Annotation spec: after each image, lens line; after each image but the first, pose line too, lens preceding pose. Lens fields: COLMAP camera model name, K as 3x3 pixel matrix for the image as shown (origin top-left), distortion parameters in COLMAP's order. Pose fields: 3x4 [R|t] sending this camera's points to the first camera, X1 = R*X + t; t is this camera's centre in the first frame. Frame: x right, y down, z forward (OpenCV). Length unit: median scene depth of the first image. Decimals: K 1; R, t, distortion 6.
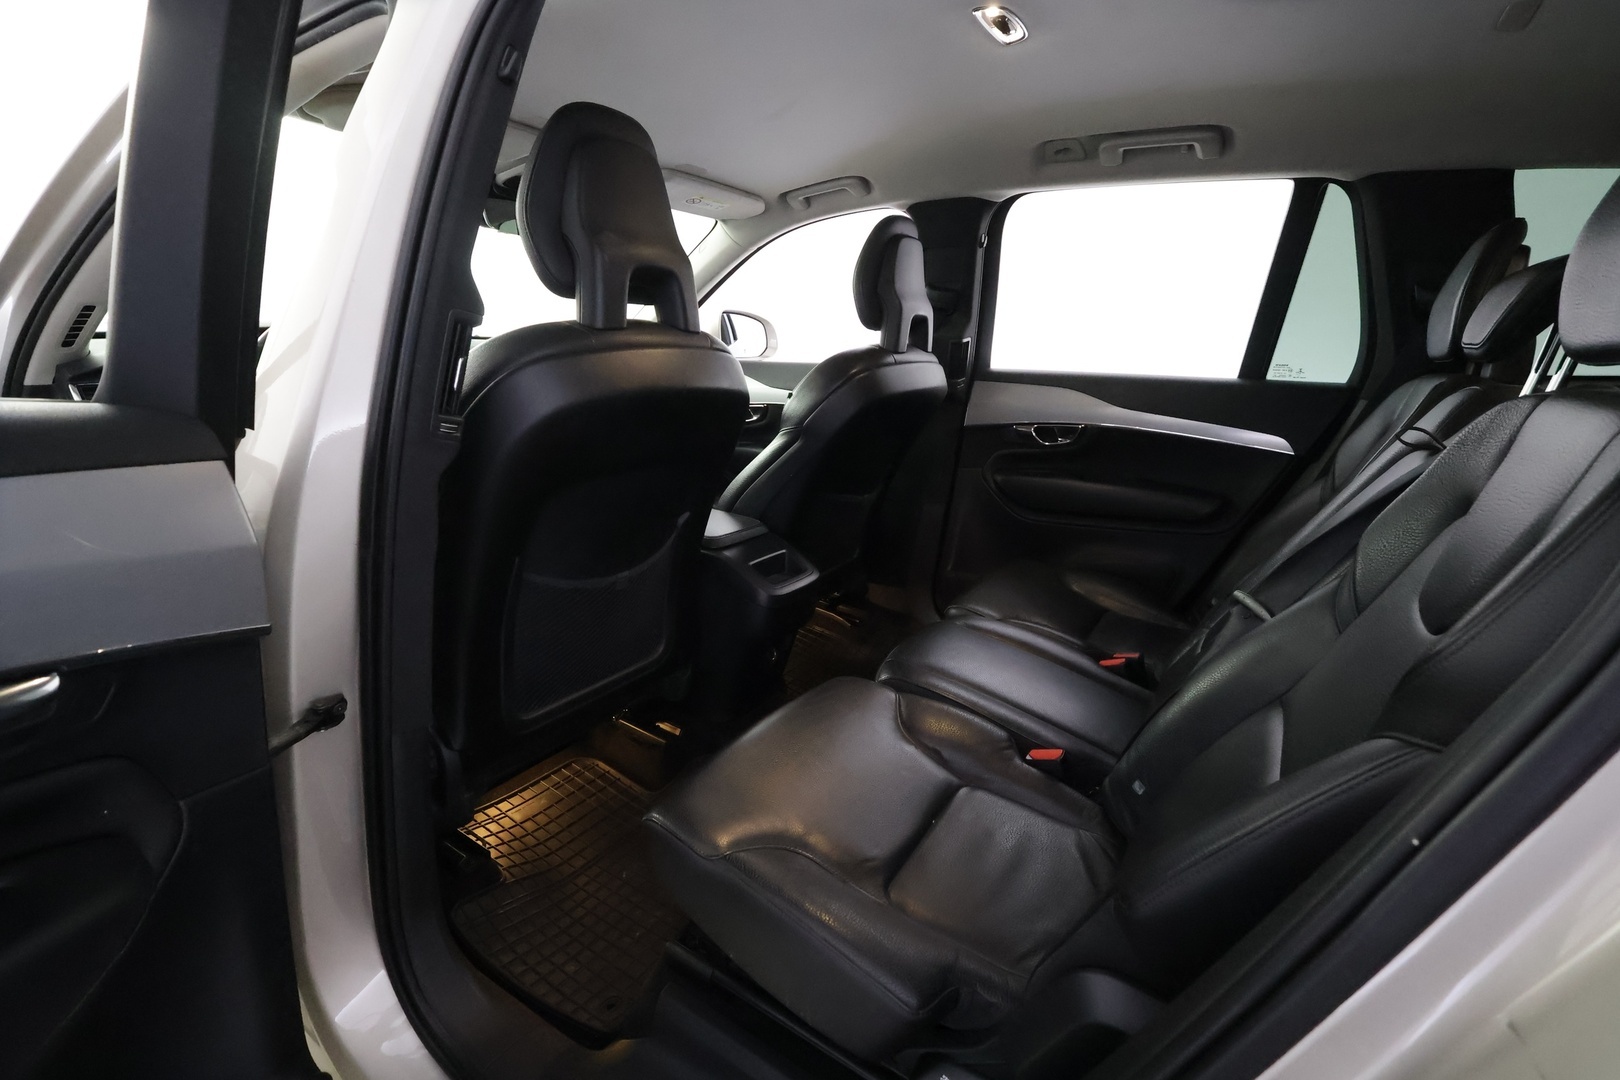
lens RADIAL K [[759.7, 0, 815.8], [0, 759.7, 540.0], [0, 0, 1]] dist [-0.002968, 0.003655]
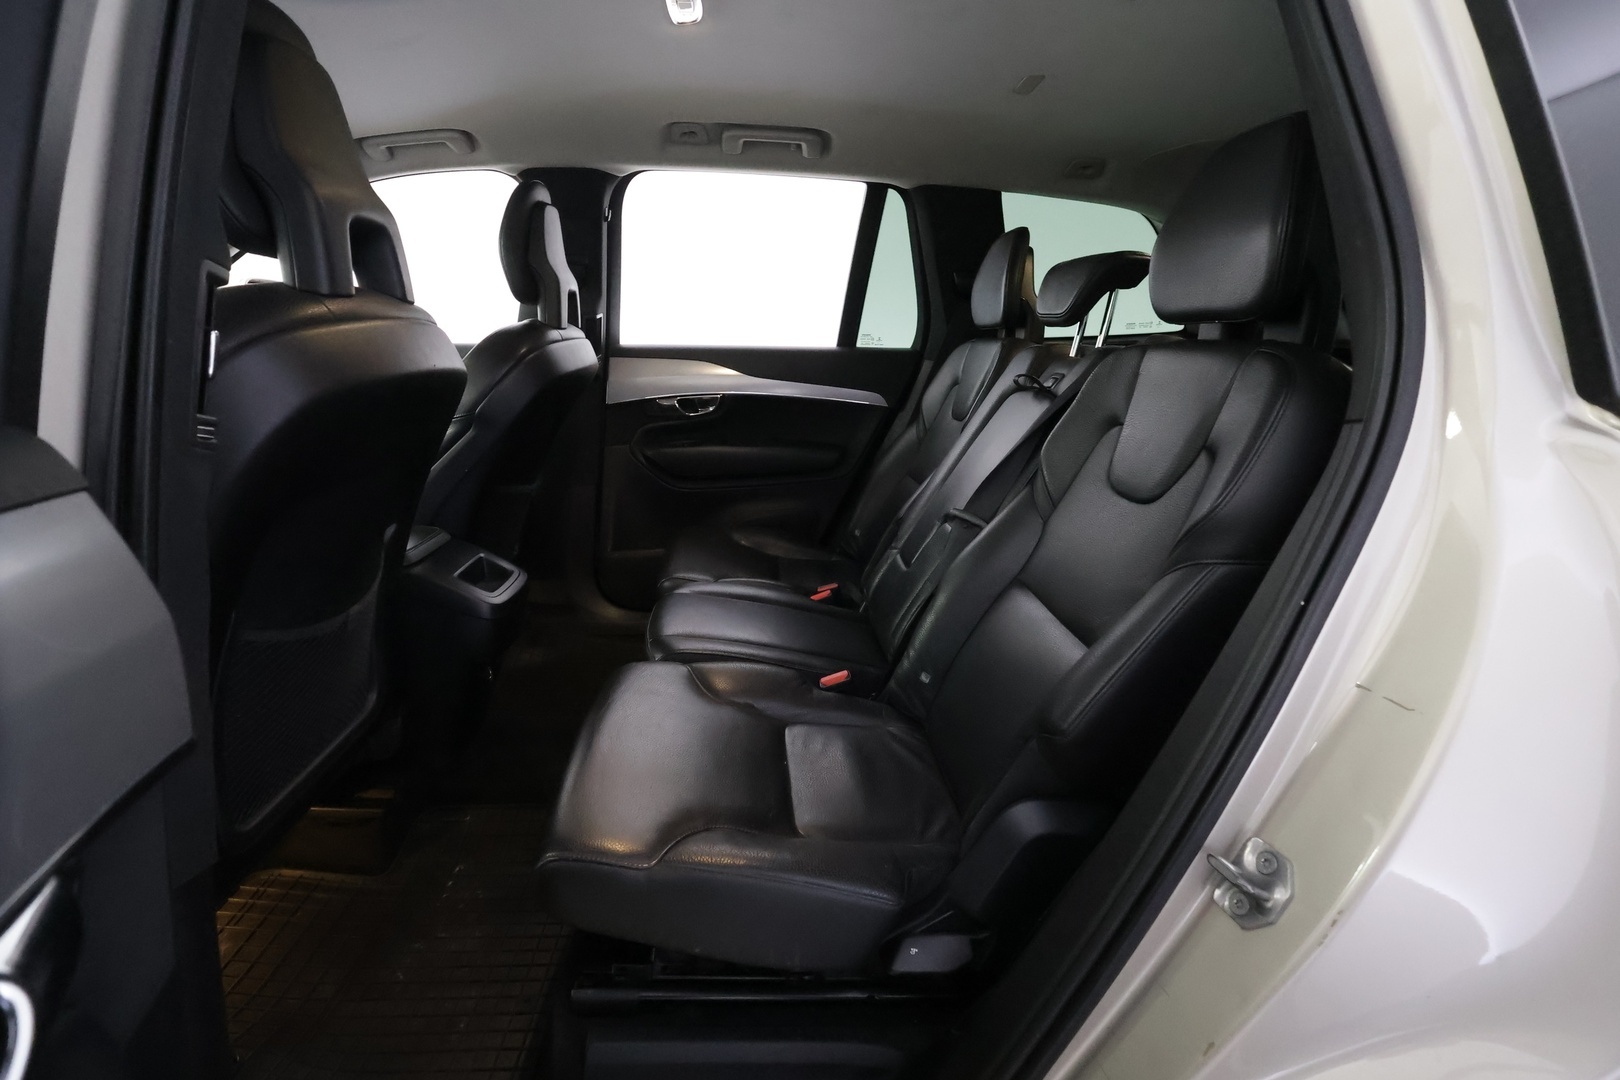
lens RADIAL K [[759.7, 0, 808.9], [0, 759.7, 540.7], [0, 0, 1]] dist [-0.002968, 0.003655]
pose [[0.803139, -0.170717, 0.570810, -0.233231], [0.157128, 0.984842, 0.073463, -0.007165], [-0.574699, 0.030690, 0.817789, 0.057961]]
